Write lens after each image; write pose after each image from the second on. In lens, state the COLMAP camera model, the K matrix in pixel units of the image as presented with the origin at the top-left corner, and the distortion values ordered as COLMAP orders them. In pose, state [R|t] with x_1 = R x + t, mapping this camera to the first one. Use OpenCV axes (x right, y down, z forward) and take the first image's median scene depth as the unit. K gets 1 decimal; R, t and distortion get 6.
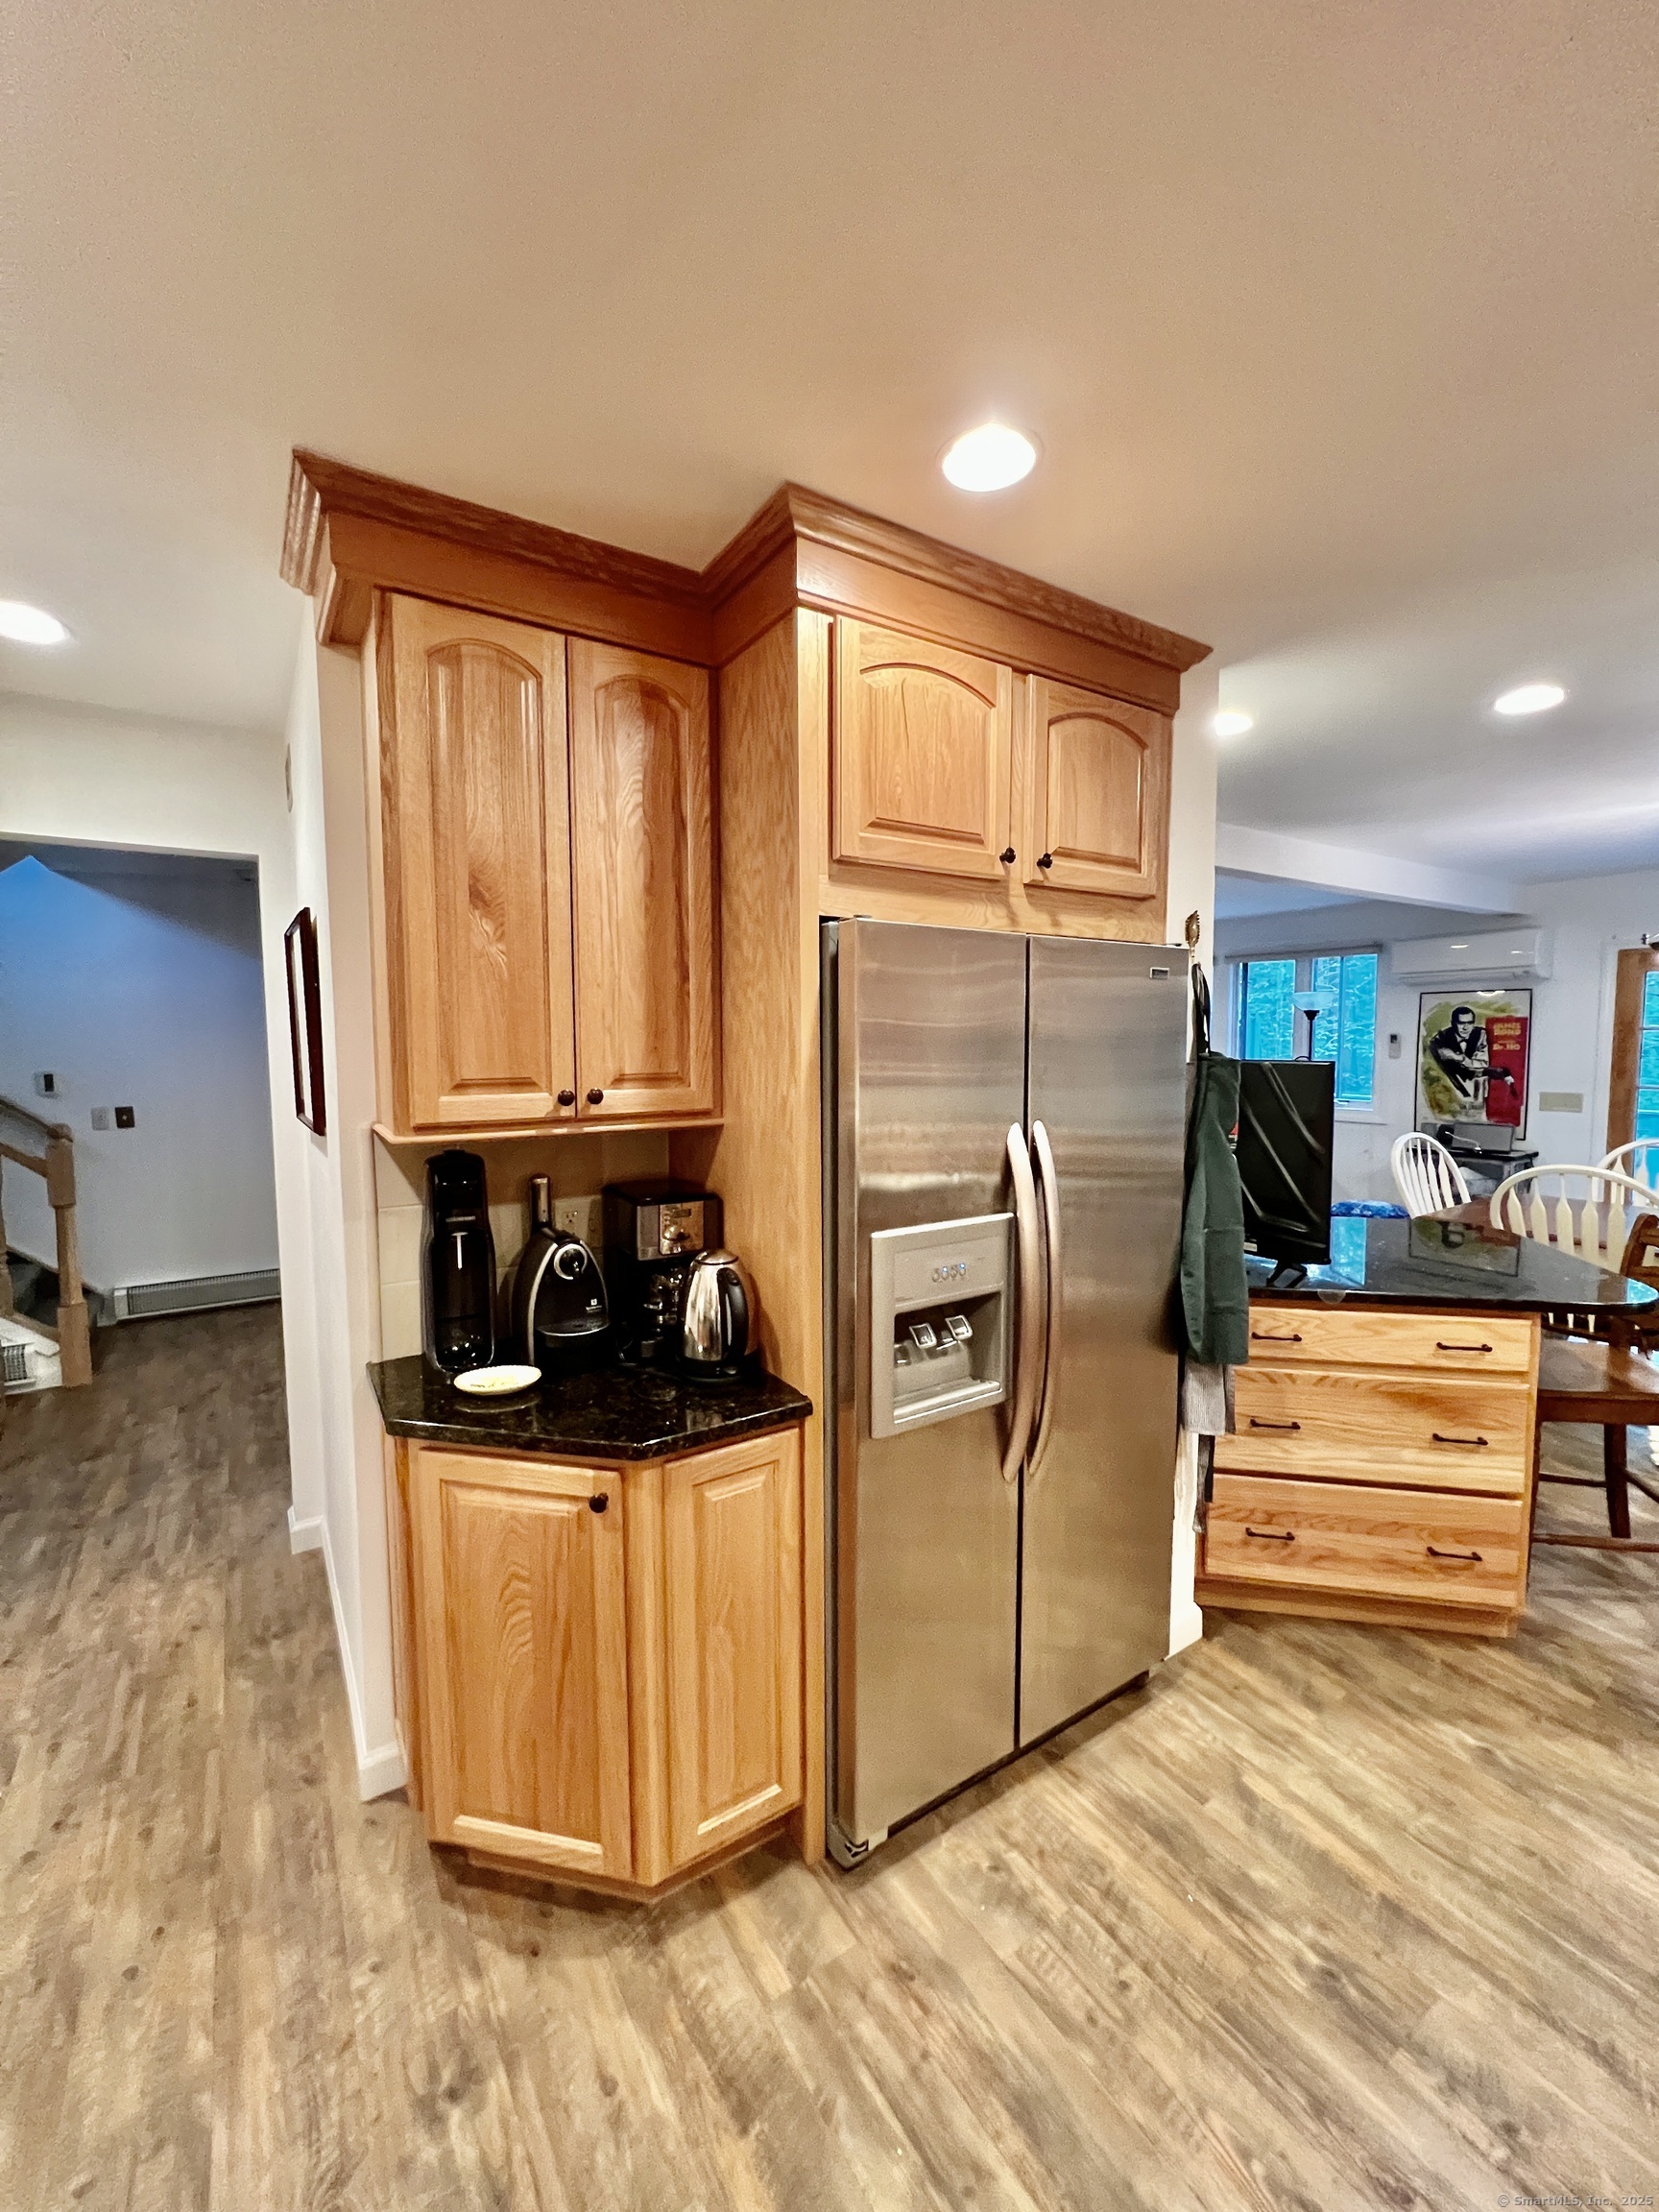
lens RADIAL K [[892.3, 0, 829.5], [0, 892.3, 1106.0], [0, 0, 1]] dist [0.000196, -0.000060]
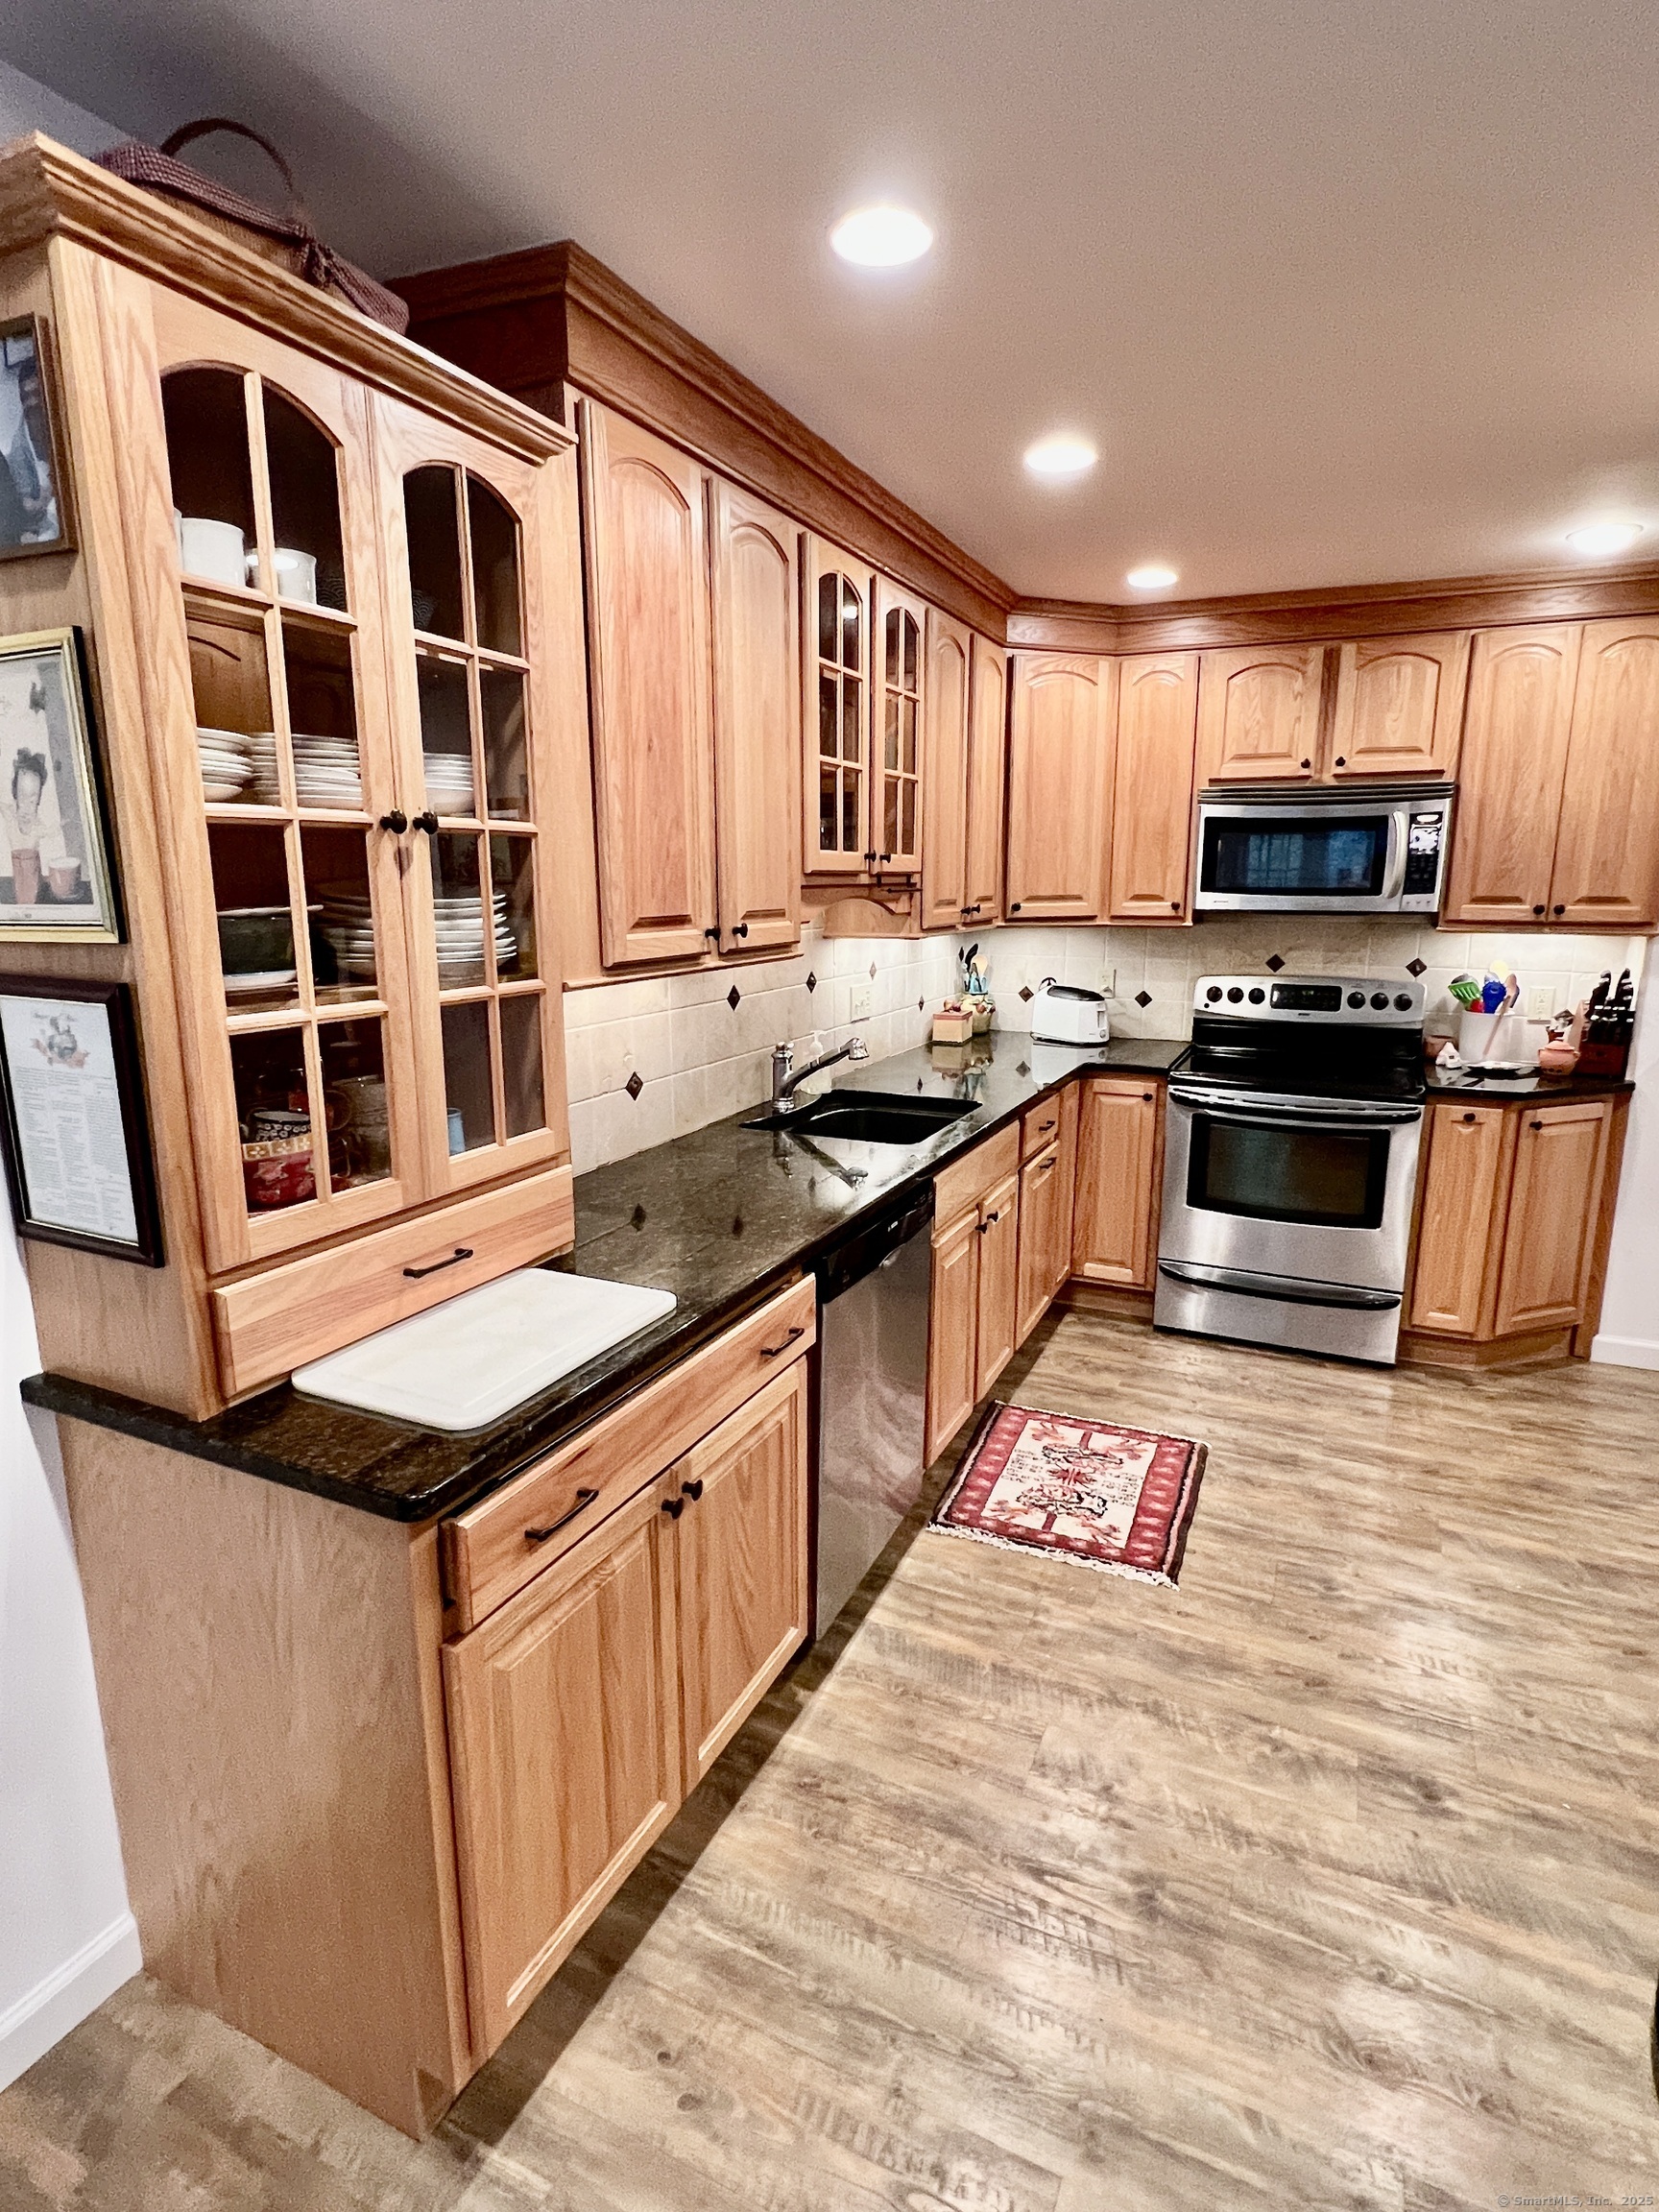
lens RADIAL K [[1128.2, 0, 829.5], [0, 1128.2, 1106.0], [0, 0, 1]] dist [0.000278, -0.000042]
pose [[-0.852911, 0.107670, -0.510833, 1.822177], [-0.037062, 0.963545, 0.264969, -0.137828], [0.520740, 0.244927, -0.817827, 1.577044]]
